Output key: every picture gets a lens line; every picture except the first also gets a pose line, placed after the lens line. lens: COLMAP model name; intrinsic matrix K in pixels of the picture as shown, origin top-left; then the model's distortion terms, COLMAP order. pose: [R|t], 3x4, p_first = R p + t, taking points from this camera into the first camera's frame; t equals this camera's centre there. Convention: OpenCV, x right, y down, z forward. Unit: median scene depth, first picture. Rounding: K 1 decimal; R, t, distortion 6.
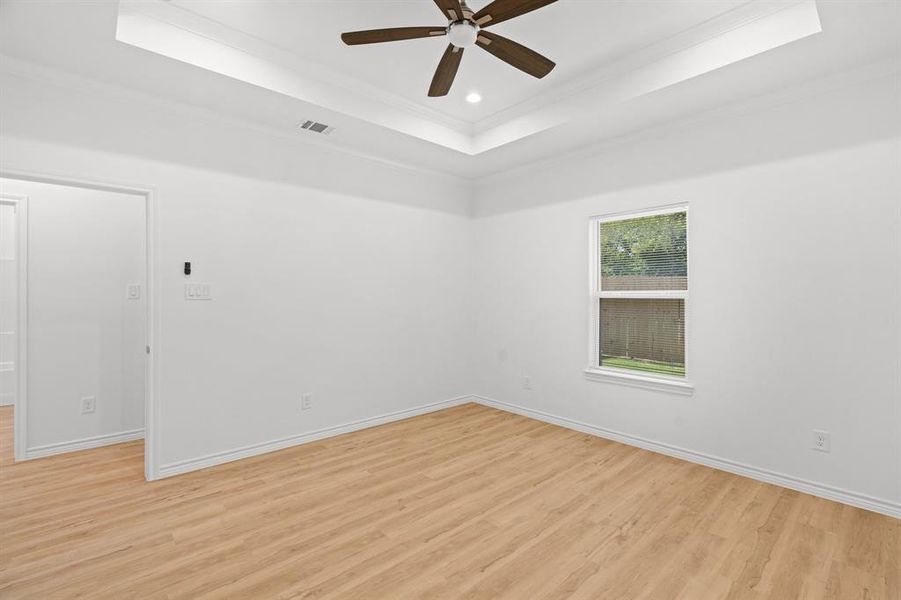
lens RADIAL K [[412.7, 0, 460.3], [0, 412.7, 293.7], [0, 0, 1]] dist [-0.009928, 0.000692]
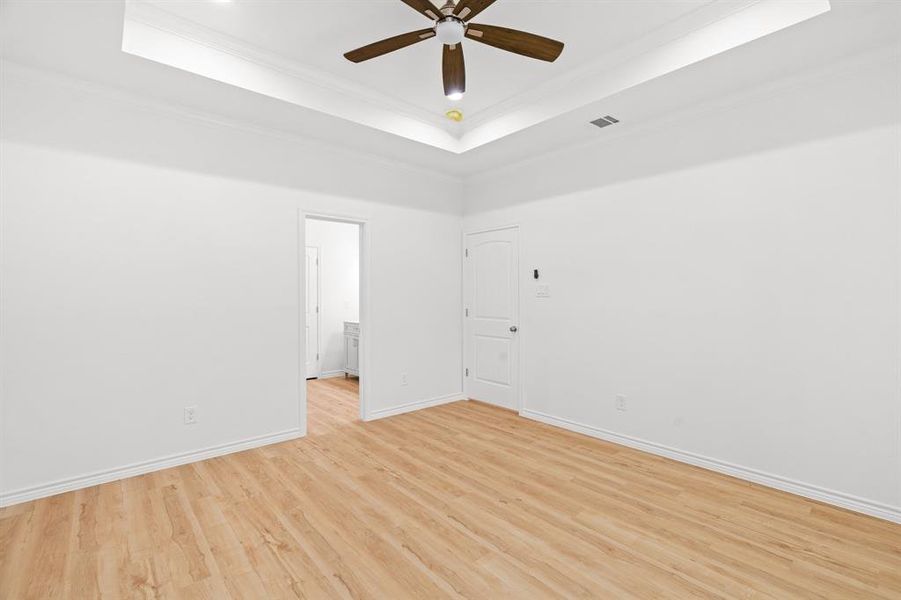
lens RADIAL K [[412.7, 0, 448.6], [0, 412.7, 297.0], [0, 0, 1]] dist [-0.009928, 0.000692]
pose [[-0.051523, 0.006557, -0.998650, 0.735593], [0.004079, 0.999971, 0.006355, 0.005955], [0.998663, -0.003746, -0.051548, 0.766412]]
